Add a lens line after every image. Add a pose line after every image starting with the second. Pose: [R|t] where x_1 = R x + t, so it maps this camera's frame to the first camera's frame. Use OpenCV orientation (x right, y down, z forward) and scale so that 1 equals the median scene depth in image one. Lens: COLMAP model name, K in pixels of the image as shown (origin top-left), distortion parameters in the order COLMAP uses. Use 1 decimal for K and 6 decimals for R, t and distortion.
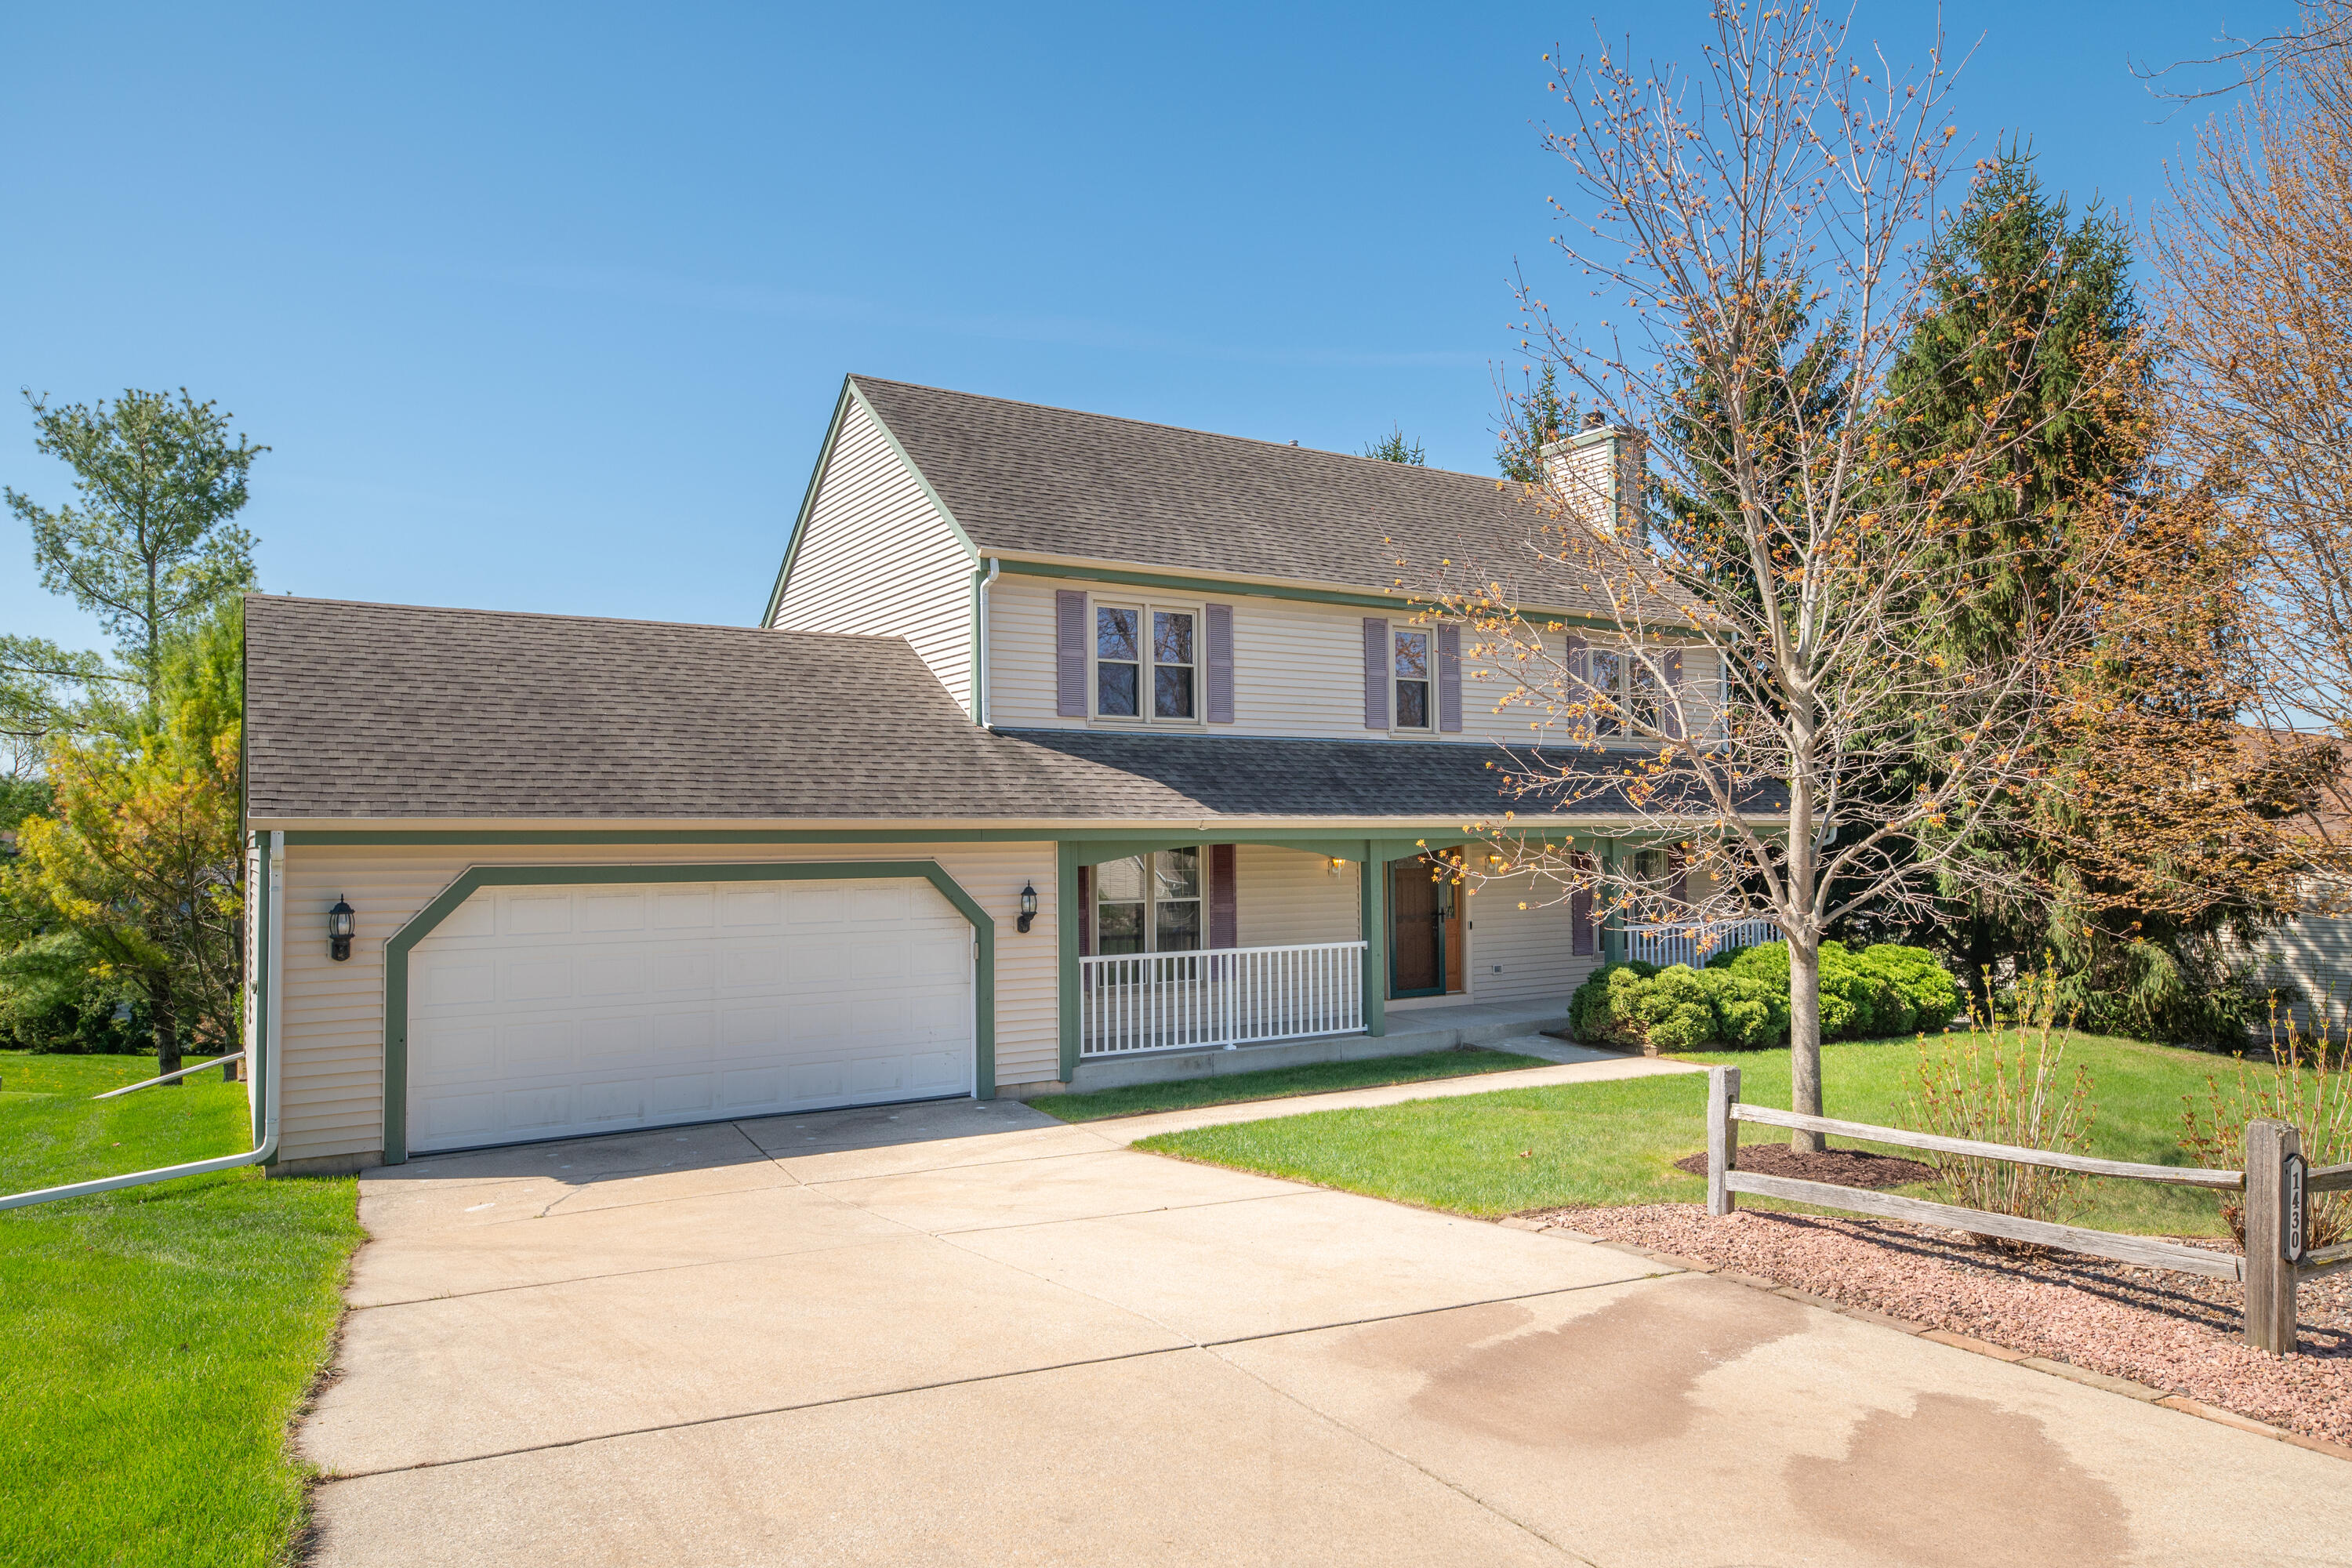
lens RADIAL K [[1545.6, 0, 1173.1], [0, 1545.6, 780.4], [0, 0, 1]] dist [-0.000404, 0.001730]
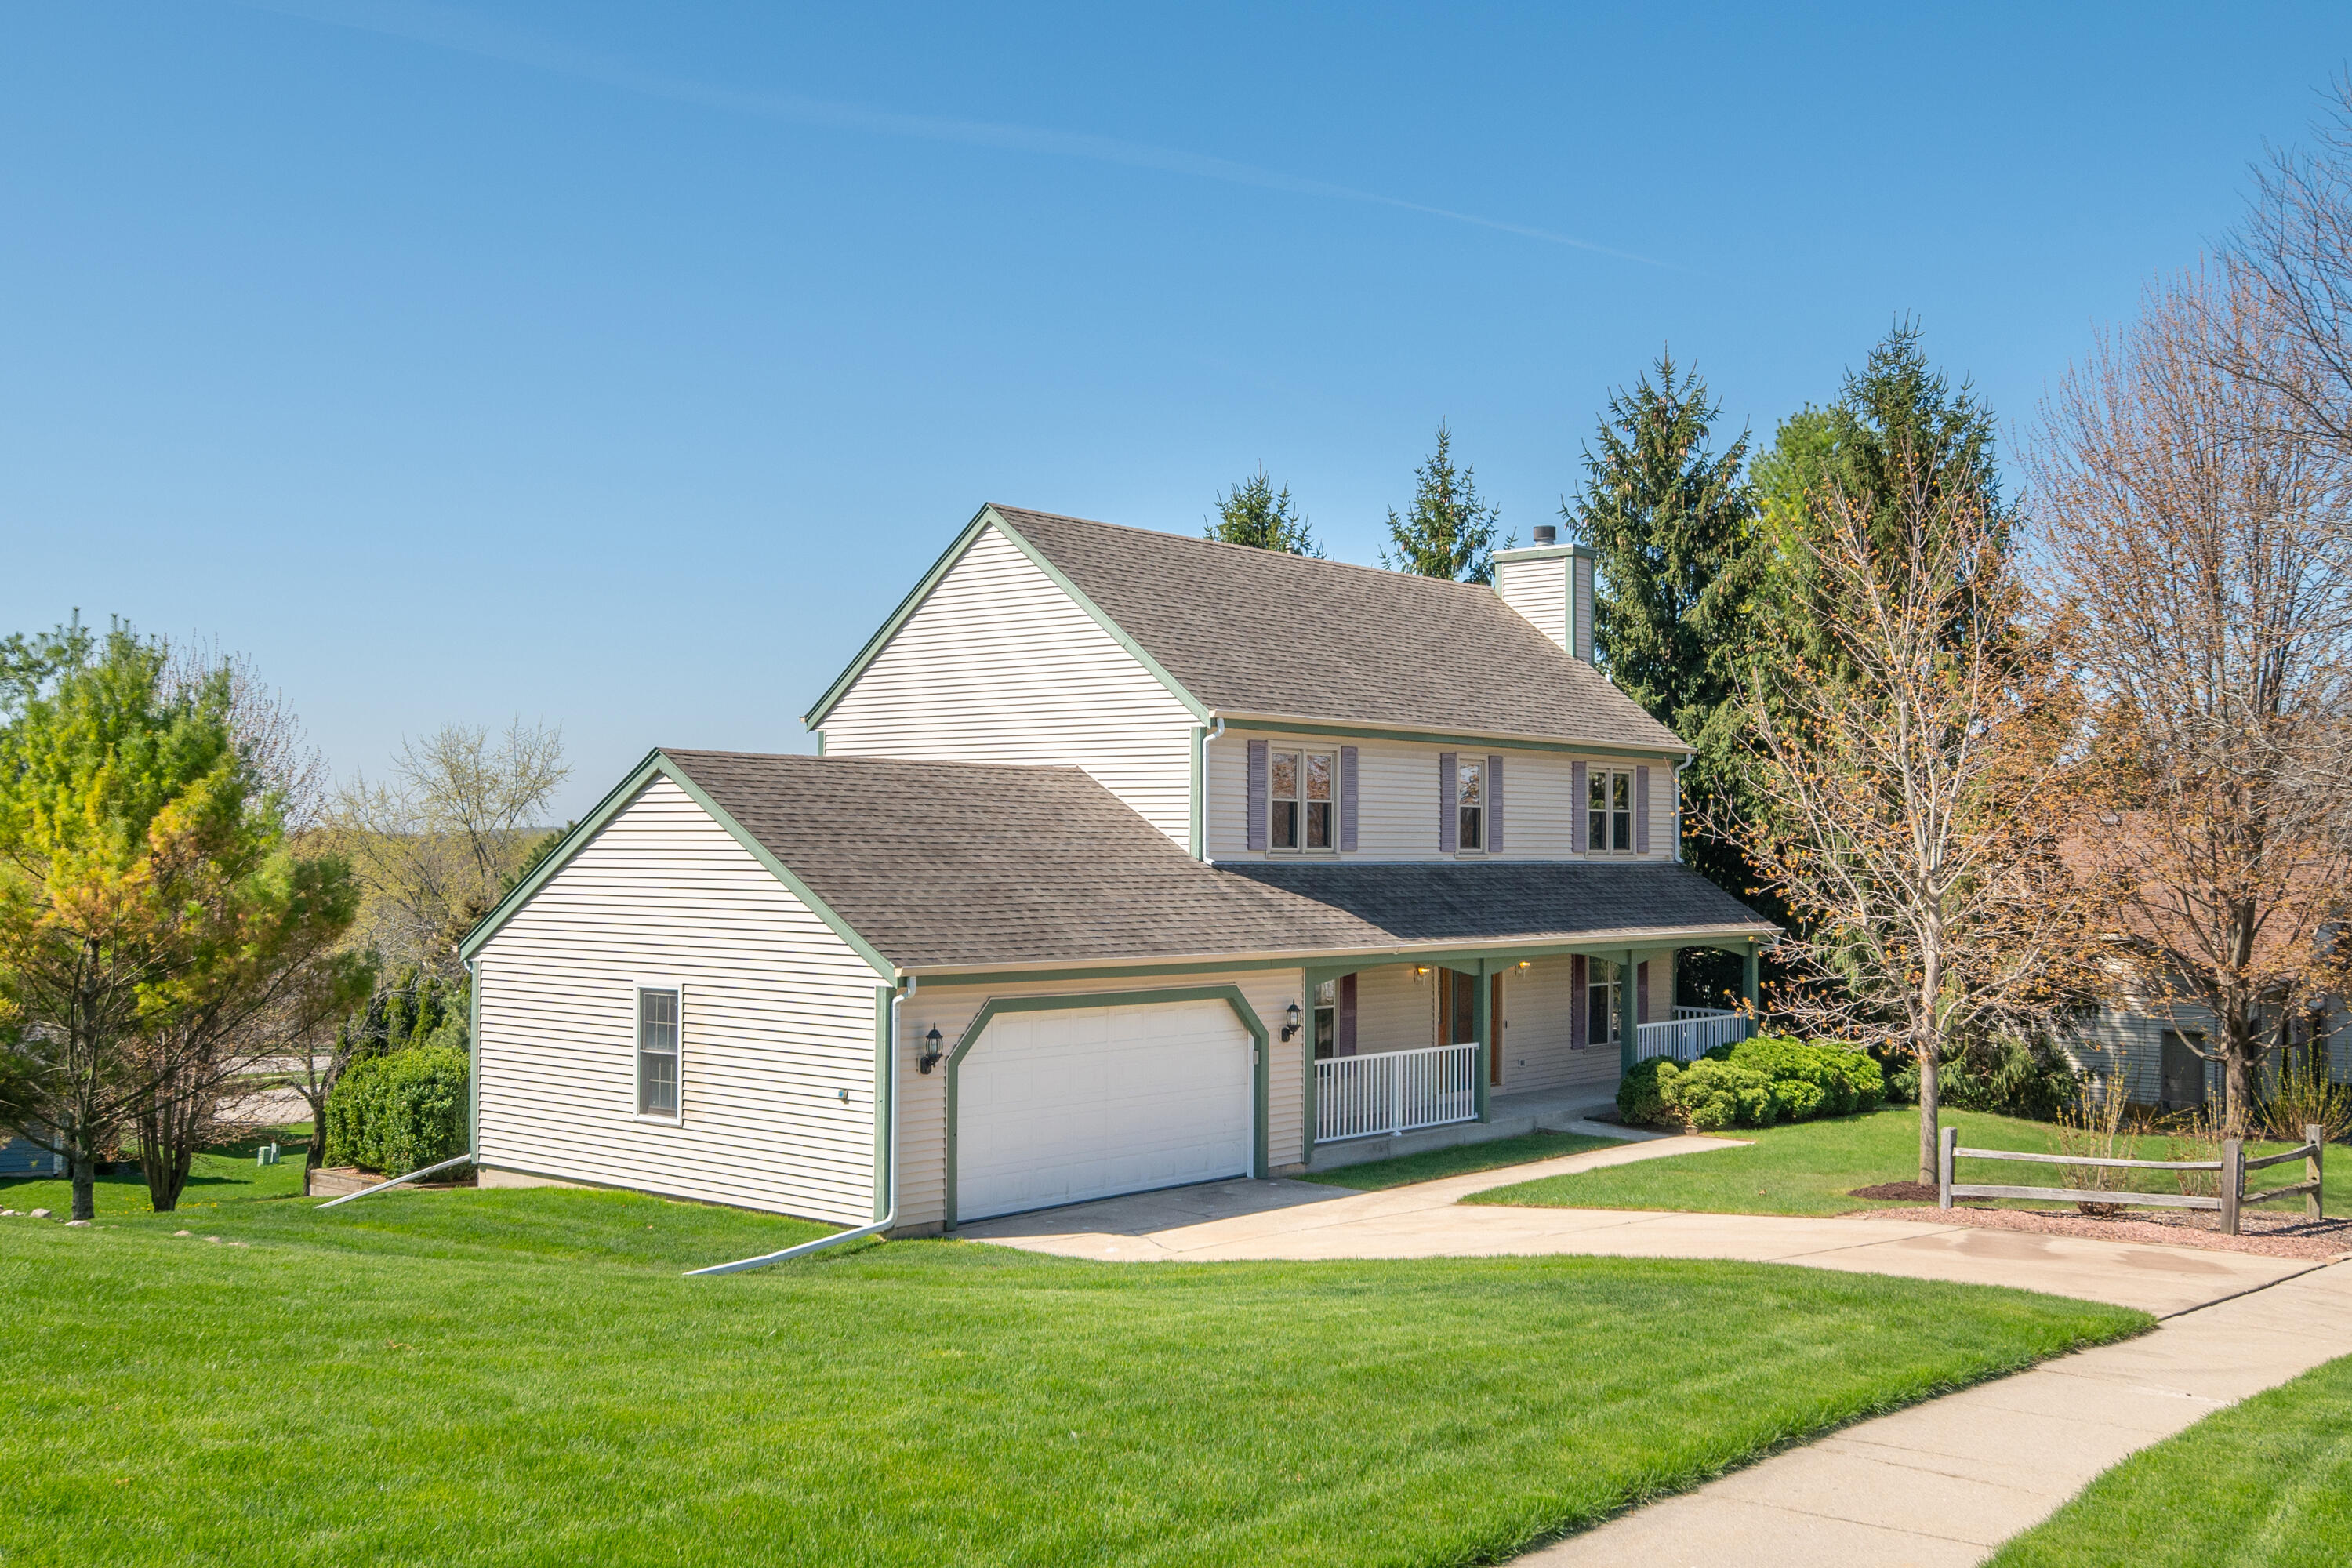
lens RADIAL K [[2300.6, 0, 1179.2], [0, 2300.6, 789.4], [0, 0, 1]] dist [-0.048086, 0.000000]
pose [[0.954152, 0.025625, 0.298223, -0.614671], [-0.029186, 0.999546, 0.007492, -0.094803], [-0.297896, -0.015852, 0.954467, -0.596338]]
